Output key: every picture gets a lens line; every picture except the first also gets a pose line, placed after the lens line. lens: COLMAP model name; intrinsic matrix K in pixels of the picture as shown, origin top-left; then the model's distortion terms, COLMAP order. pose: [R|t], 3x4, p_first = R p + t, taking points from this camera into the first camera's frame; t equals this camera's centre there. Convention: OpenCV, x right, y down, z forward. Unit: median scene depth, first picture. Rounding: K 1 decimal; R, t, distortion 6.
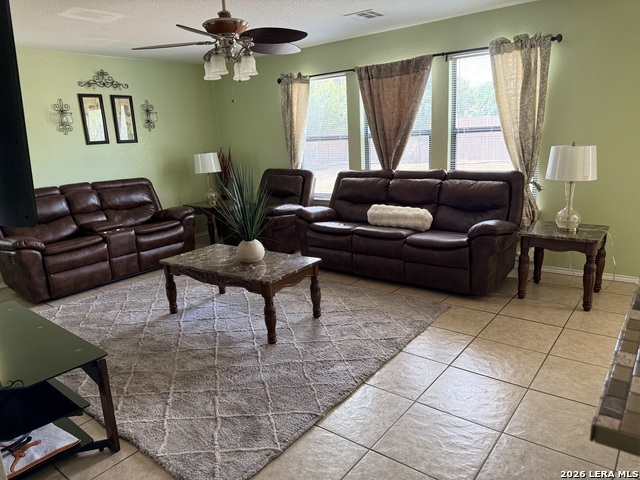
lens RADIAL K [[455.8, 0, 318.8], [0, 455.8, 238.1], [0, 0, 1]] dist [0.011376, -0.005527]
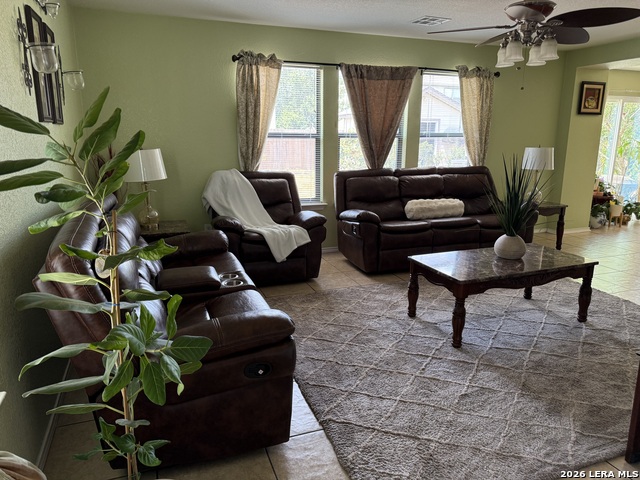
lens RADIAL K [[455.8, 0, 322.9], [0, 455.8, 237.7], [0, 0, 1]] dist [0.011376, -0.005527]
pose [[0.503666, -0.154685, 0.849937, -1.227288], [0.157160, 0.983828, 0.085921, -0.152526], [-0.849483, 0.090301, 0.519832, 0.857819]]
